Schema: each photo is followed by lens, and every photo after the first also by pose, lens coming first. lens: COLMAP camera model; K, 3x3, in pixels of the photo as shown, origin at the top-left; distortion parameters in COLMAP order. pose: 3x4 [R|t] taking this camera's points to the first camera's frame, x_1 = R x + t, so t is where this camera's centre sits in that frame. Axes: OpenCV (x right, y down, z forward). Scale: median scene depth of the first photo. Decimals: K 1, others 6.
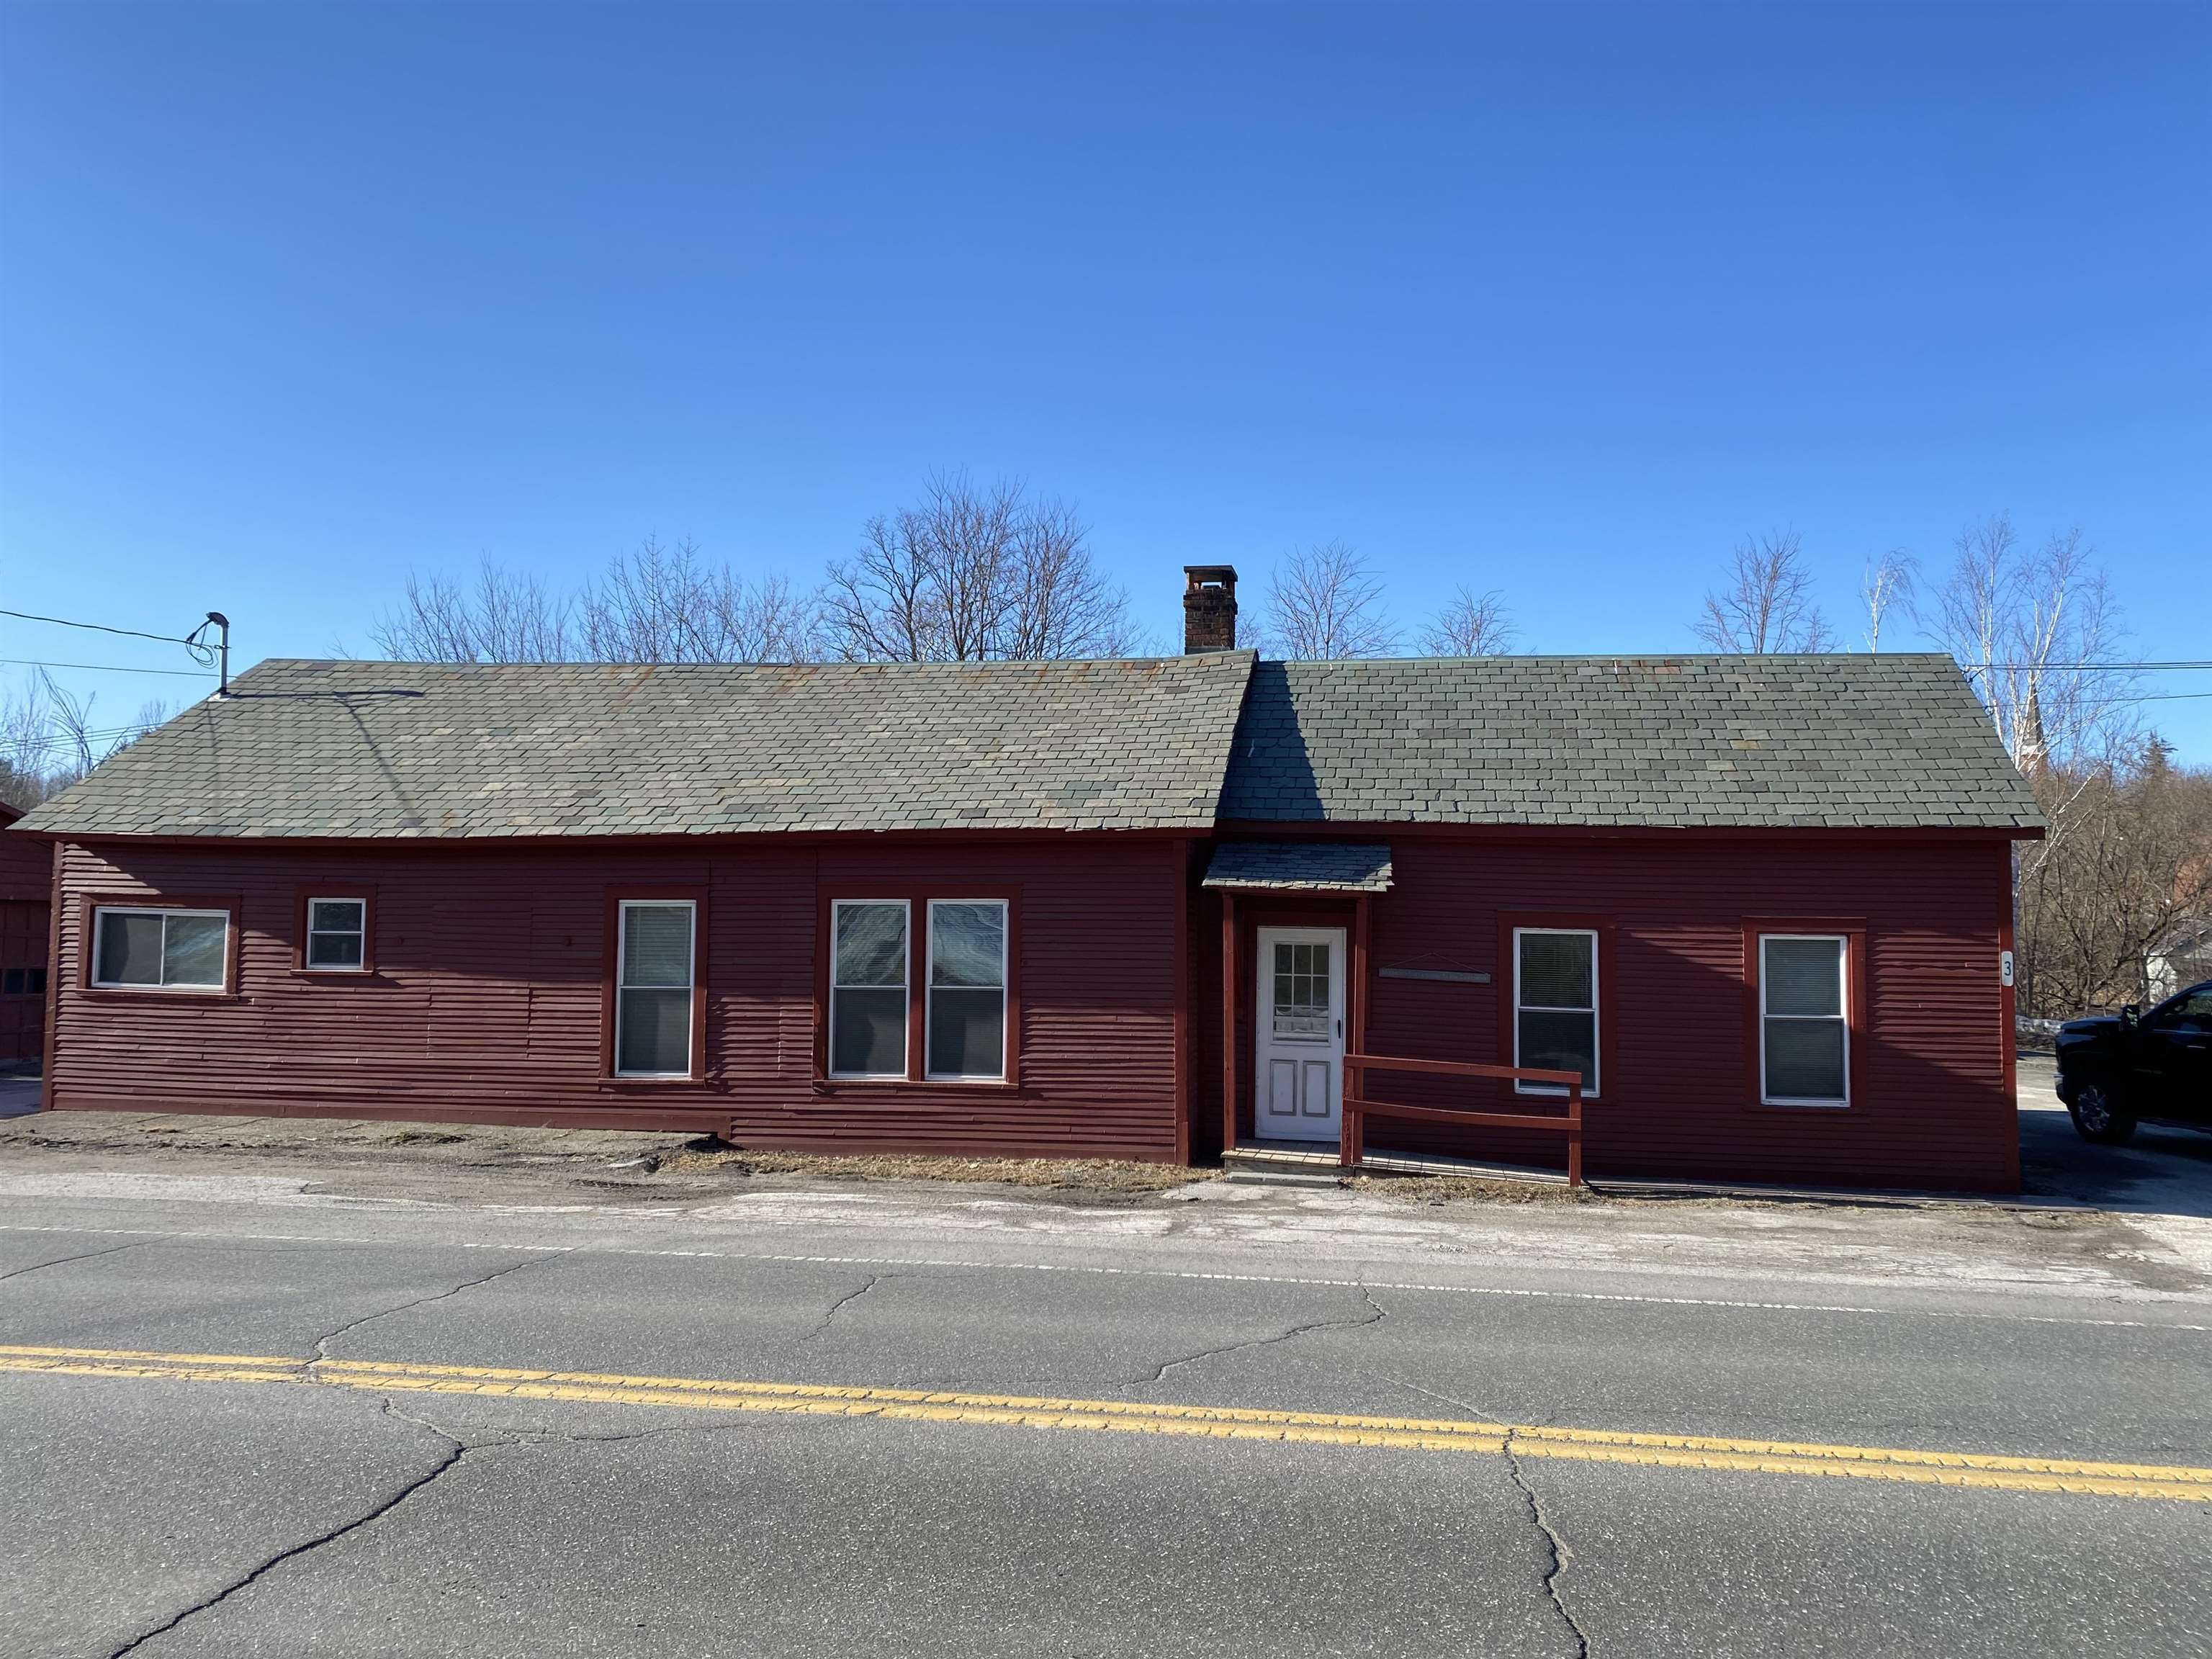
lens RADIAL K [[1692.5, 0, 1120.7], [0, 1692.5, 821.0], [0, 0, 1]] dist [0.027368, -0.028508]
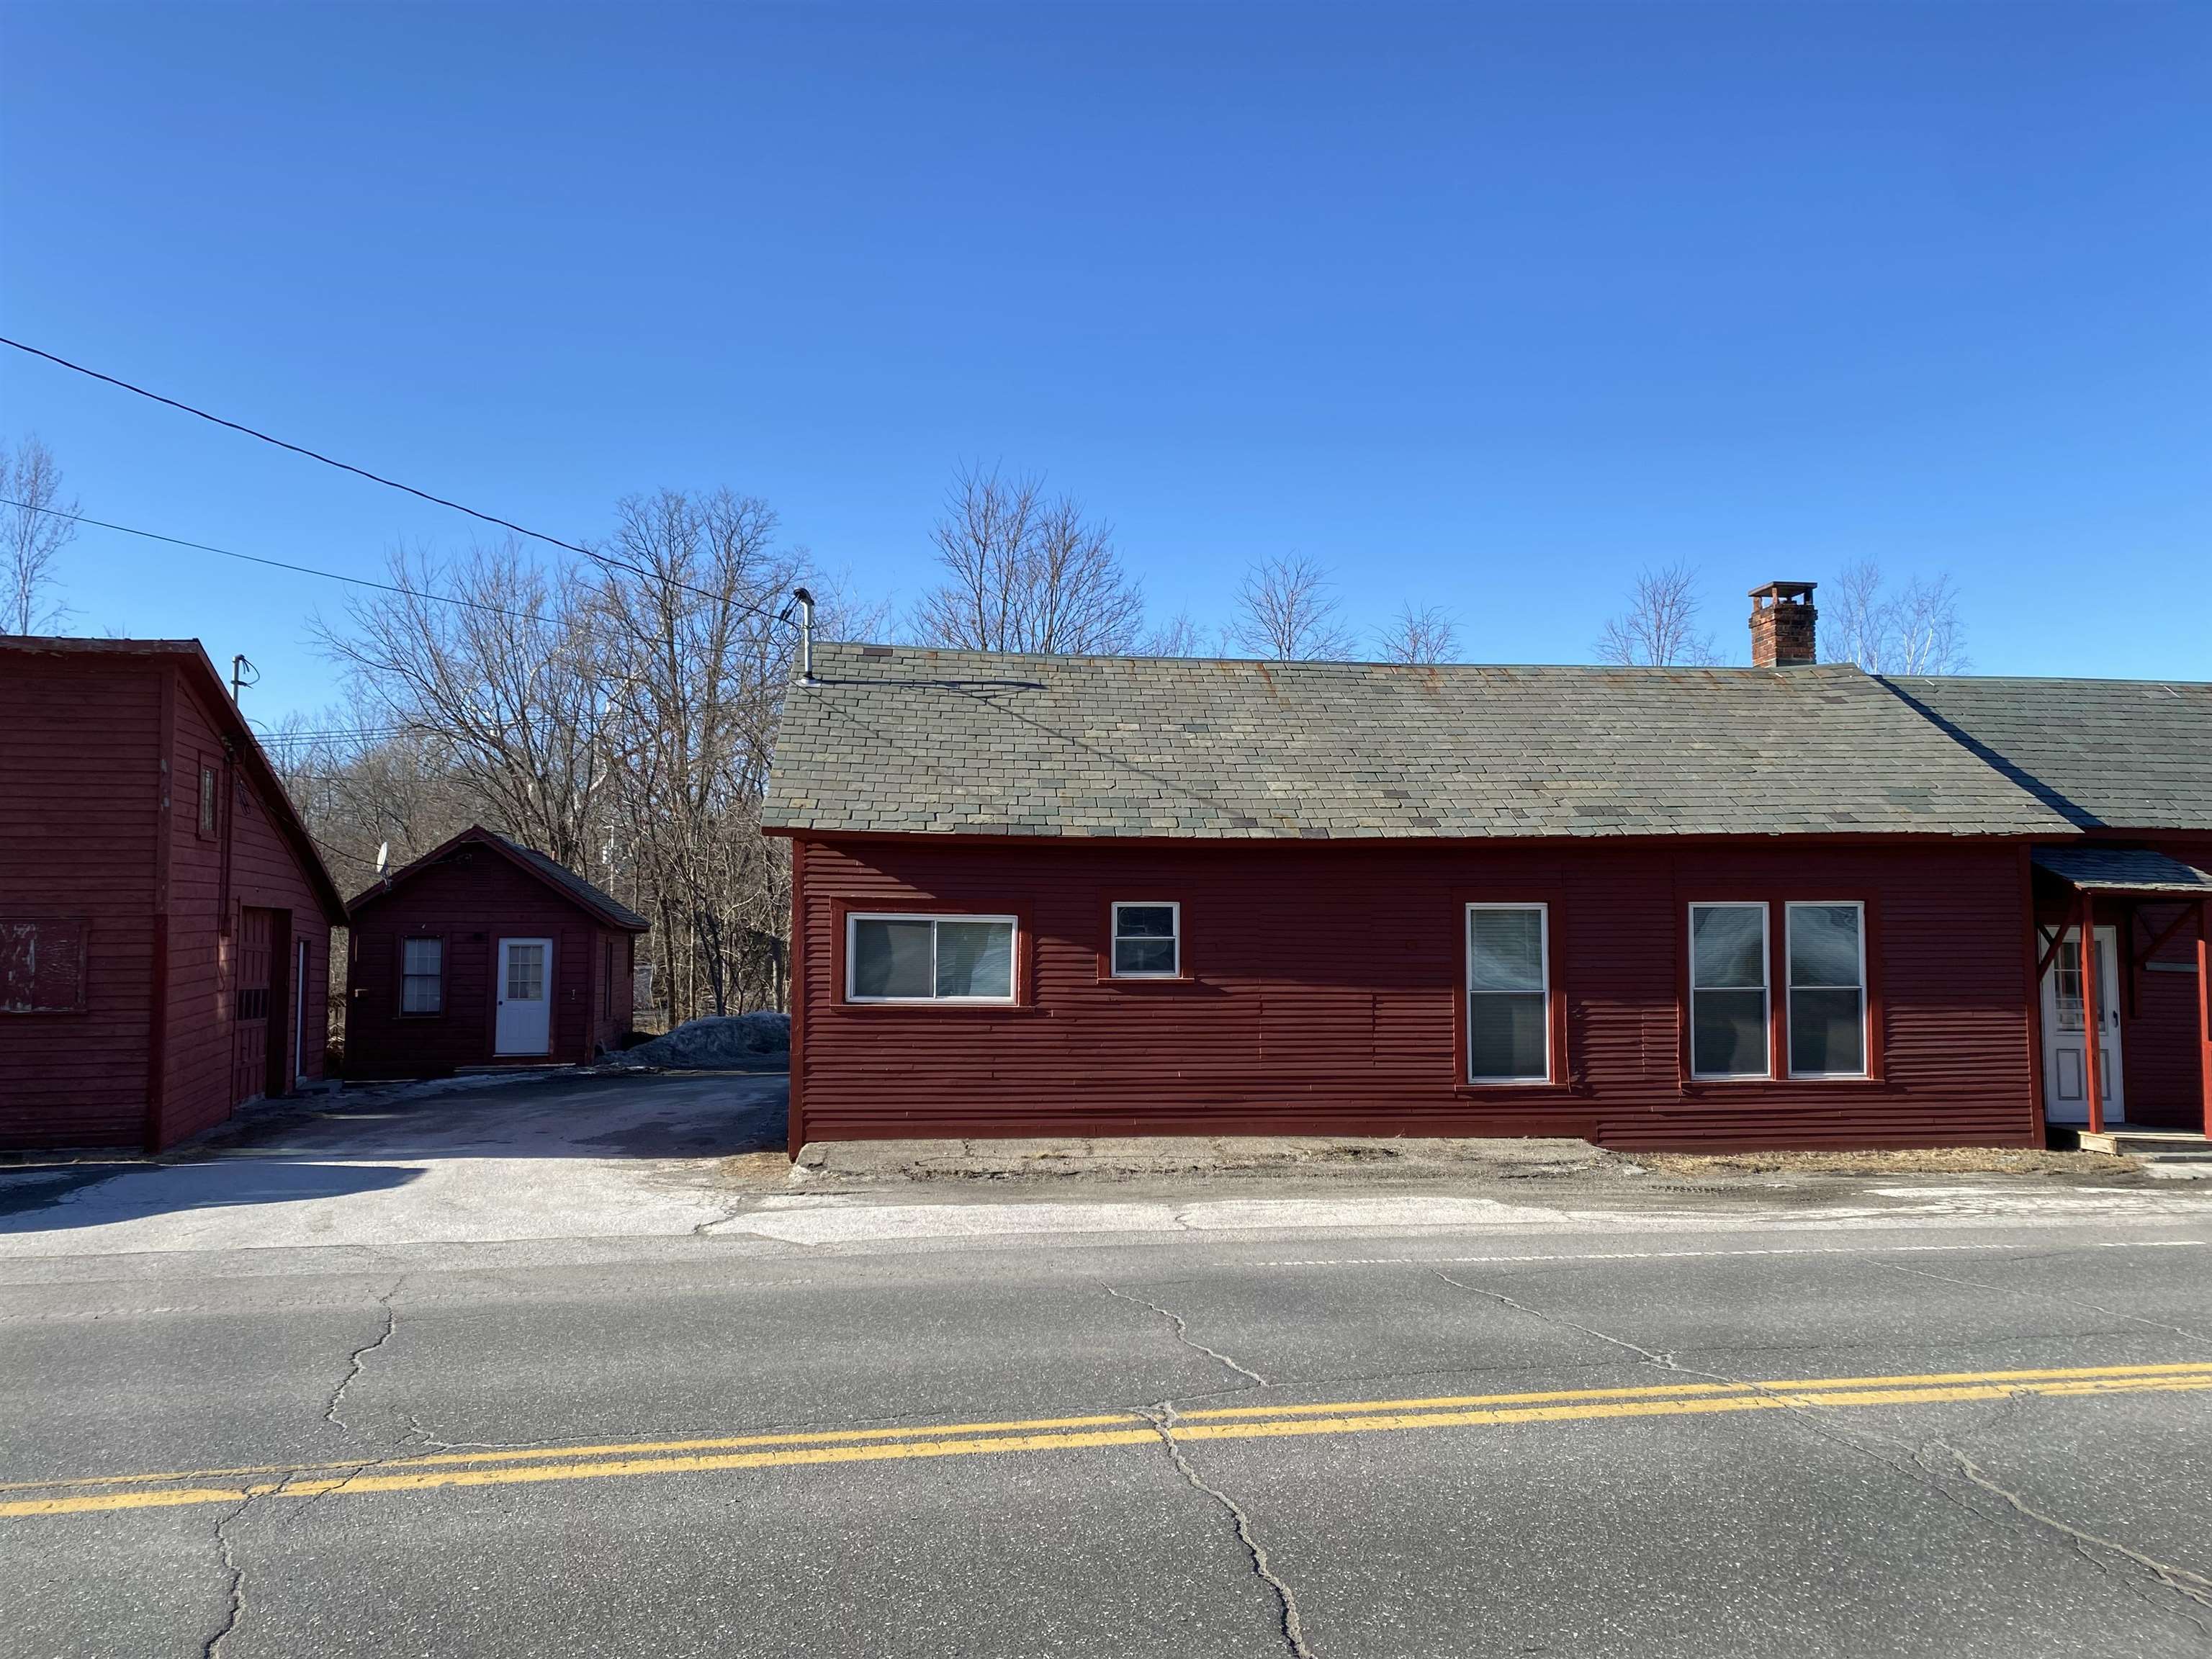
lens RADIAL K [[1692.5, 0, 1103.9], [0, 1692.5, 832.9], [0, 0, 1]] dist [0.027368, -0.028508]
pose [[0.969960, 0.006668, 0.243174, -0.714515], [-0.007843, 0.999962, 0.003862, 0.003781], [-0.243139, -0.005654, 0.969975, 0.099640]]
